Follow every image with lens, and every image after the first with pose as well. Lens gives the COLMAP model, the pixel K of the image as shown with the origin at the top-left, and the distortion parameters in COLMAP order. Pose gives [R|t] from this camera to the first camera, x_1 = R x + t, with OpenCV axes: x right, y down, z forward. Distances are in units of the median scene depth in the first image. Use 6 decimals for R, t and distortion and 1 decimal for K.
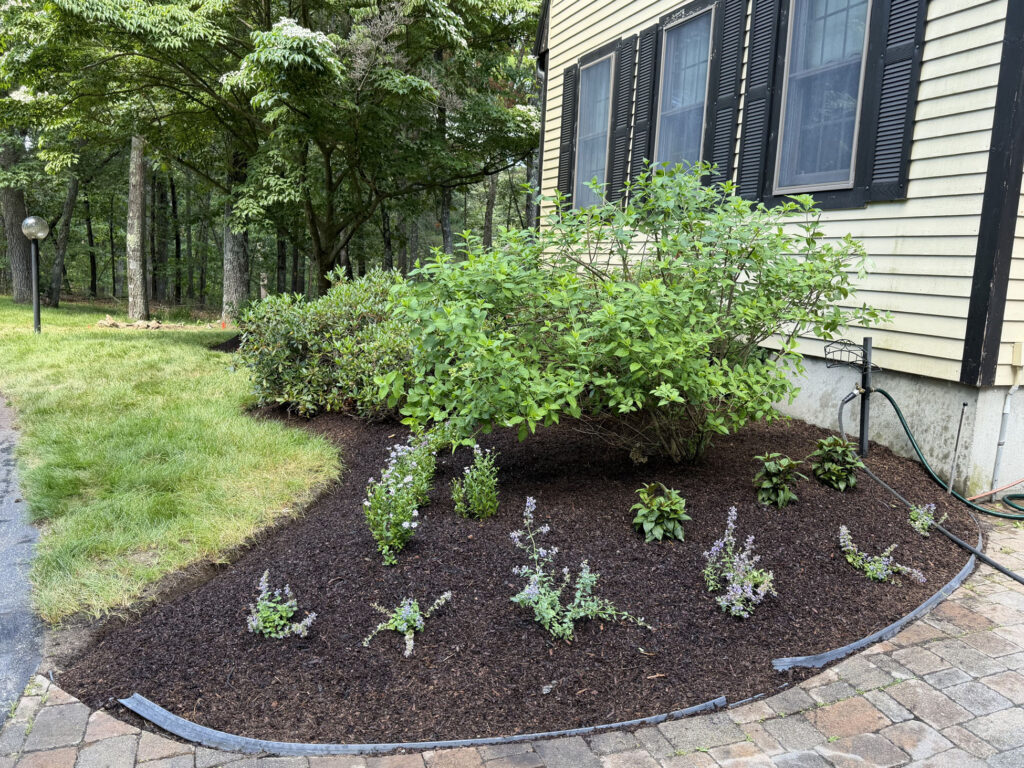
lens RADIAL K [[843.4, 0, 509.7], [0, 843.4, 386.7], [0, 0, 1]] dist [0.015238, -0.013414]
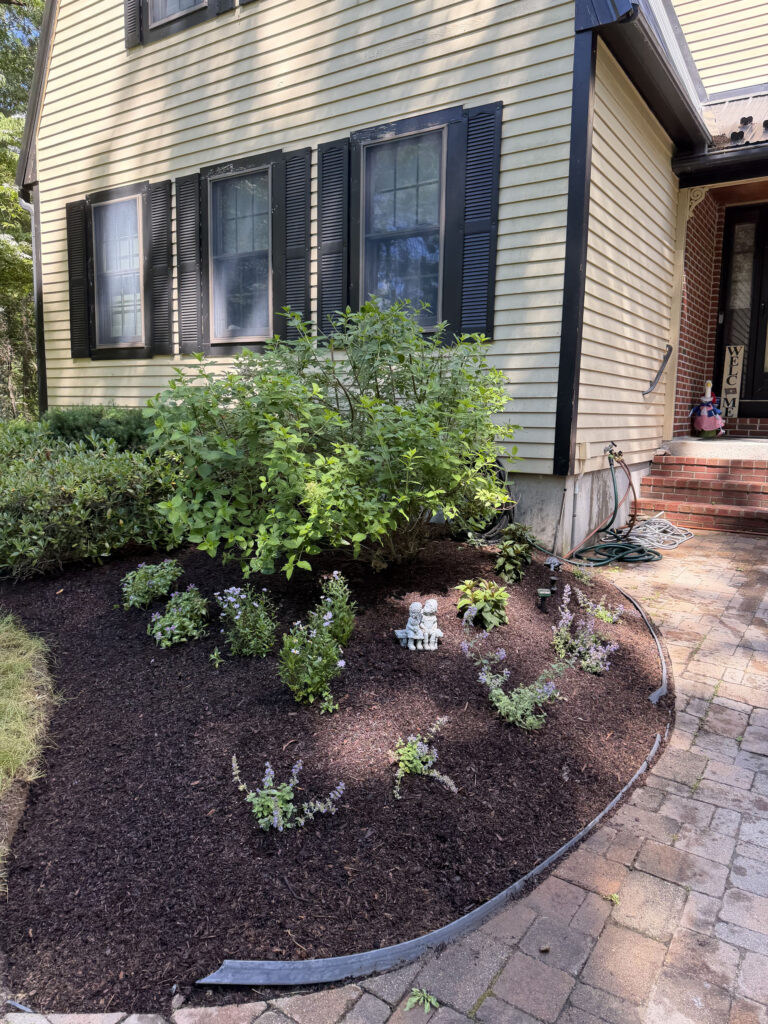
lens RADIAL K [[718.1, 0, 382.4], [0, 718.1, 509.2], [0, 0, 1]] dist [0.019832, -0.031739]
pose [[0.796576, -0.110615, 0.594332, -0.389593], [0.107971, 0.993342, 0.040165, -0.026343], [-0.594818, 0.032176, 0.803216, 0.230559]]
